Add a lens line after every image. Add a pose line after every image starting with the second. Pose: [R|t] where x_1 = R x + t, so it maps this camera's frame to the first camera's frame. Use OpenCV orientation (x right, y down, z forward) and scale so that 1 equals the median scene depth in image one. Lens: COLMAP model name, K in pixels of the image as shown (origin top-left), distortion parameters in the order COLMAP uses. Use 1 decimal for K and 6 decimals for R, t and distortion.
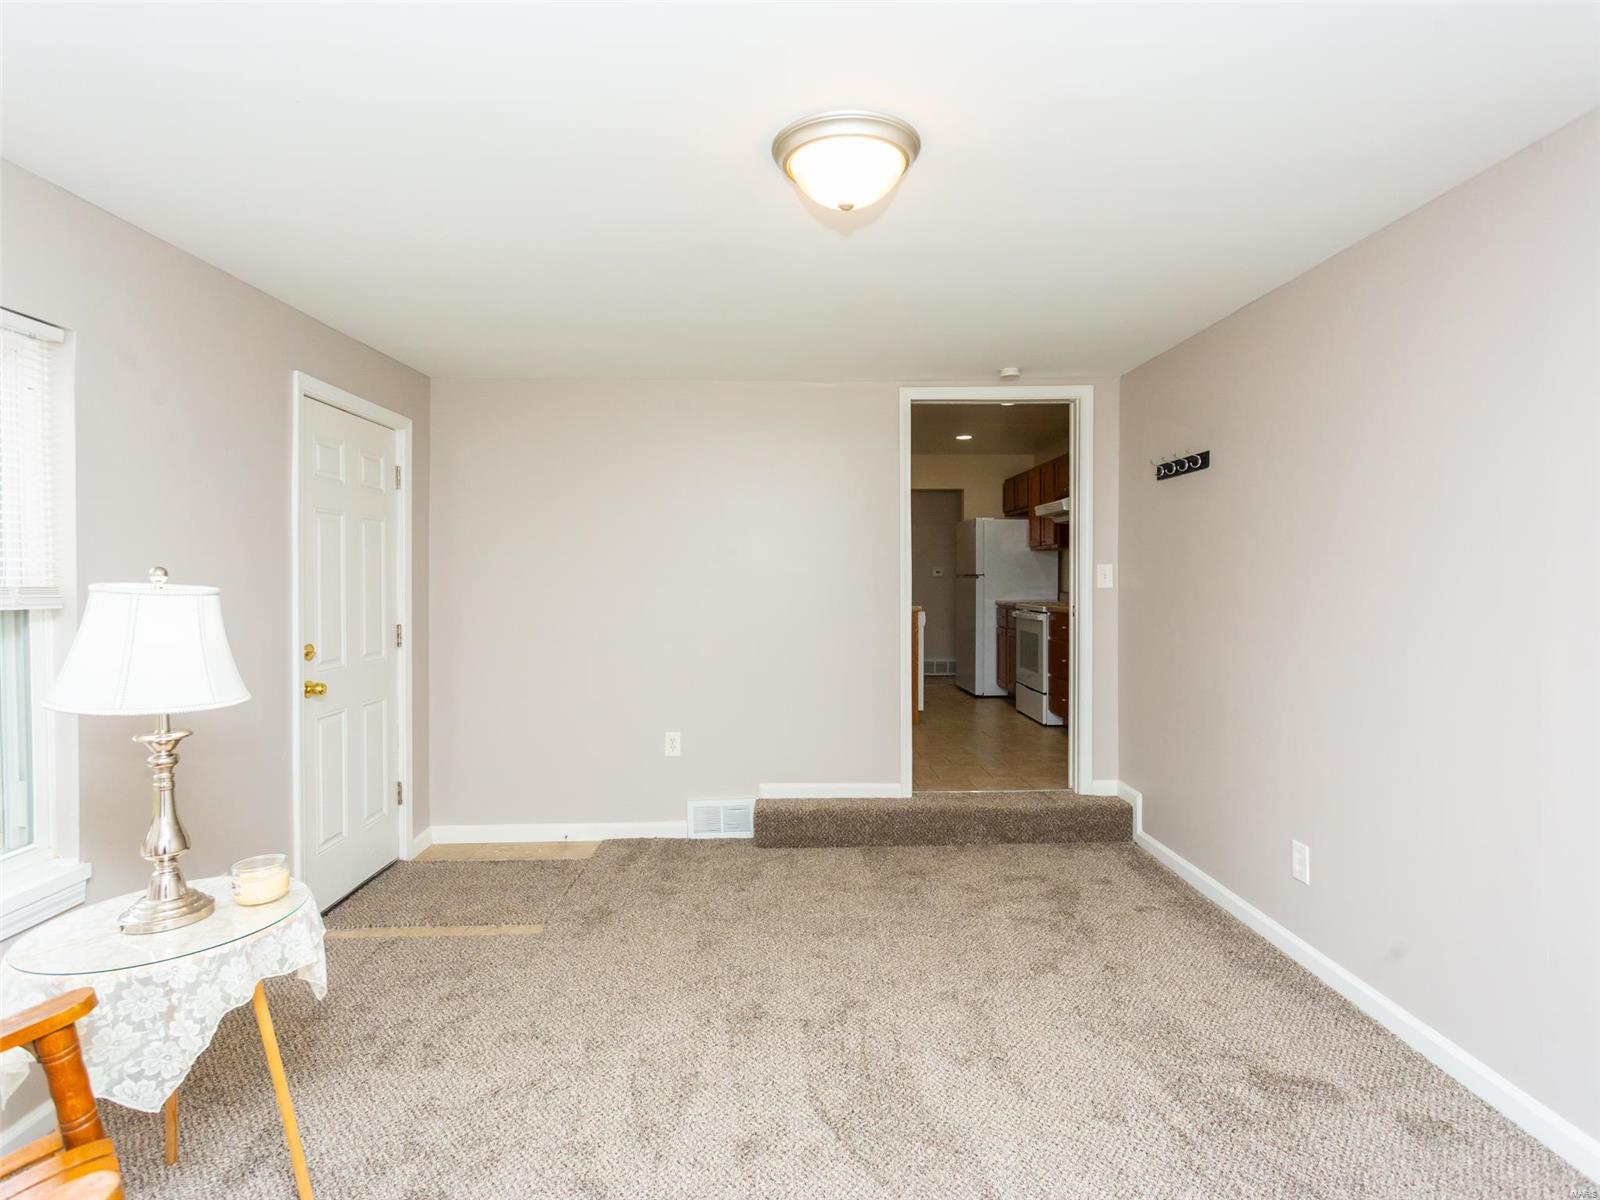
lens RADIAL K [[846.3, 0, 811.5], [0, 846.3, 592.9], [0, 0, 1]] dist [0.003449, 0.003938]
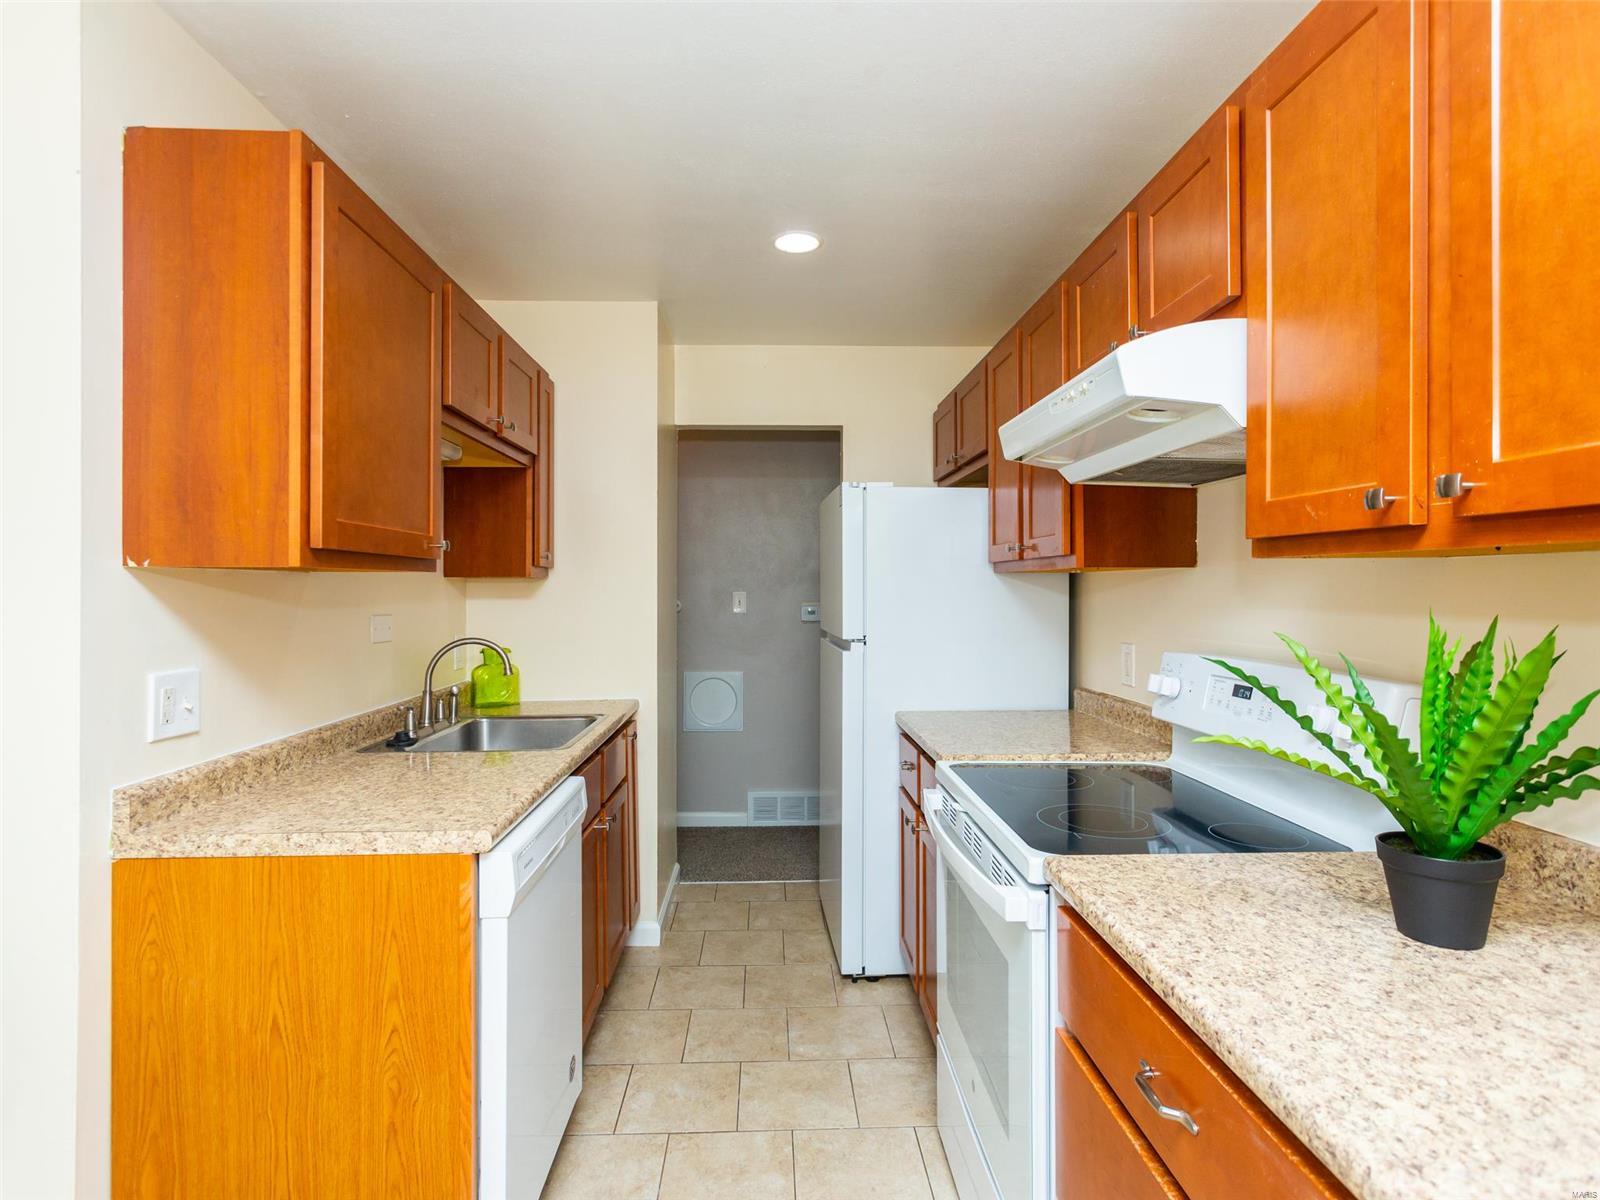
lens RADIAL K [[846.3, 0, 795.8], [0, 846.3, 588.4], [0, 0, 1]] dist [0.003449, 0.003938]
pose [[0.999988, 0.002066, -0.004518, 0.175801], [-0.002135, 0.999880, -0.015346, -0.037645], [0.004486, 0.015355, 0.999872, 0.639748]]
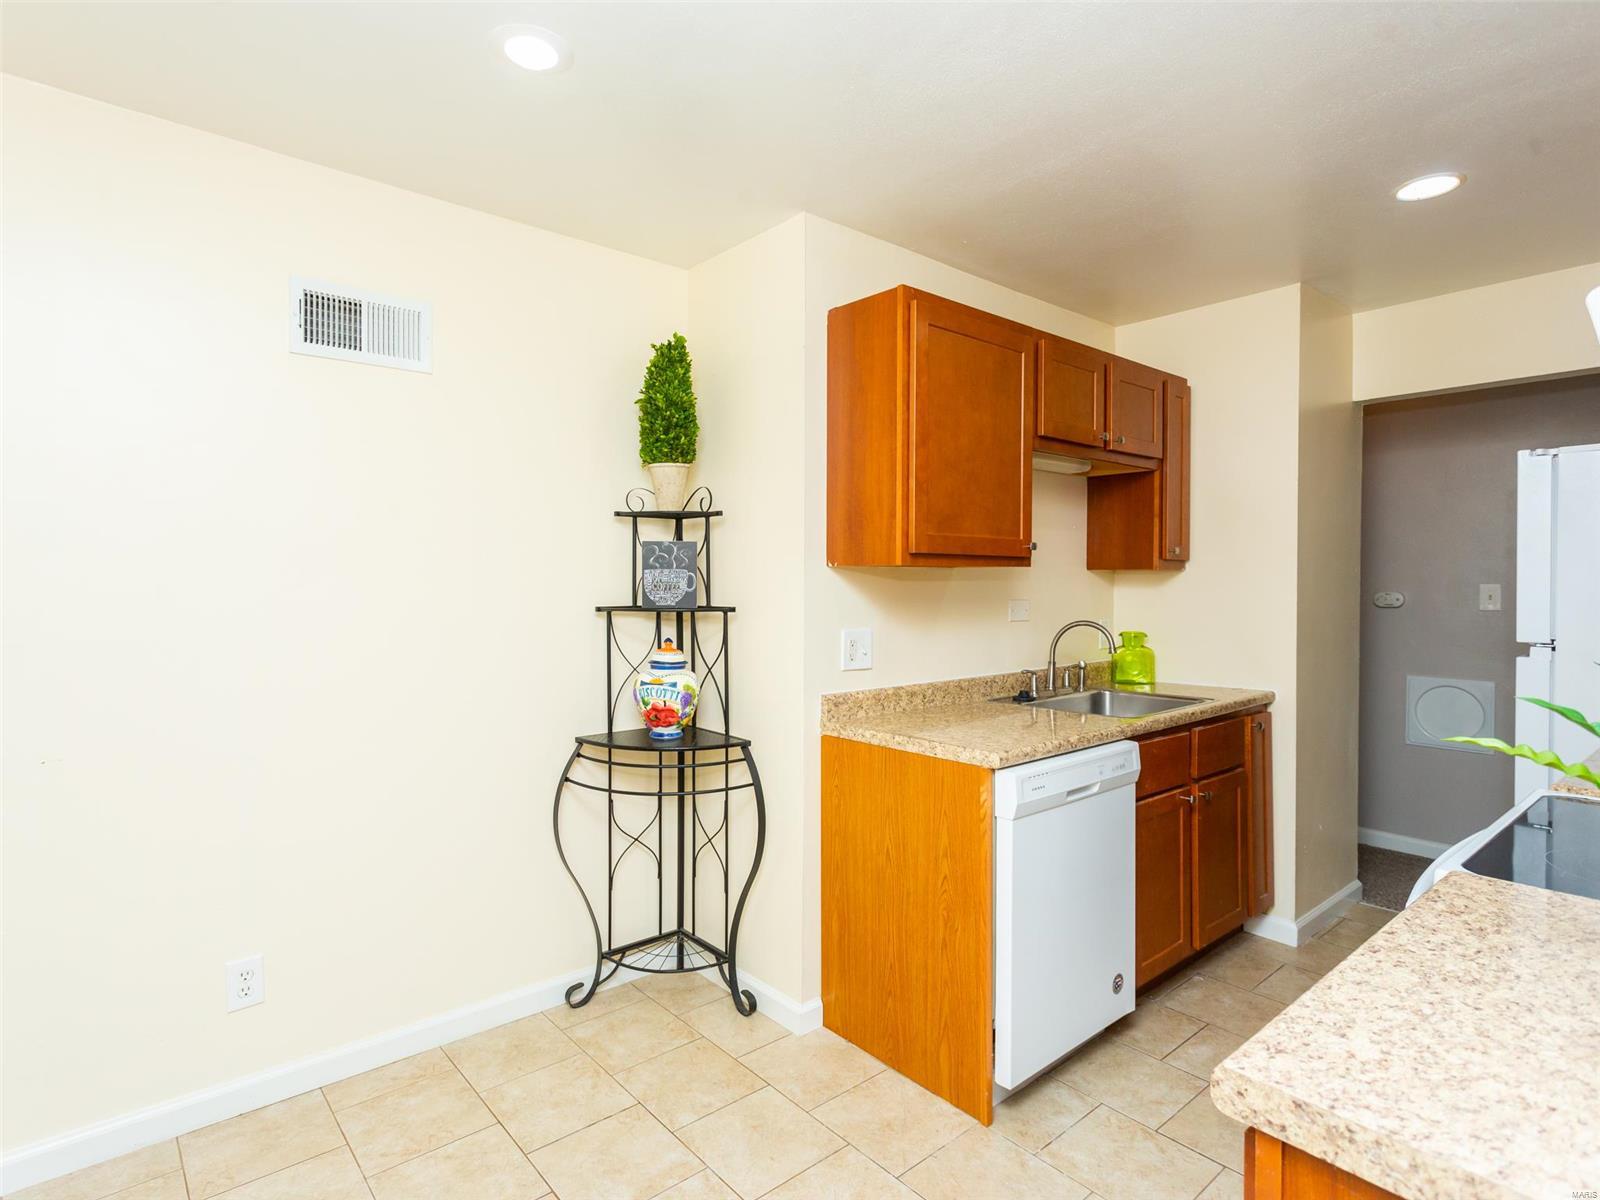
lens RADIAL K [[846.3, 0, 788.1], [0, 846.3, 595.0], [0, 0, 1]] dist [0.003449, 0.003938]
pose [[0.617758, 0.018979, -0.786139, 0.269992], [-0.015495, 0.999808, 0.011961, -0.037744], [0.786216, 0.004792, 0.617934, 0.616198]]
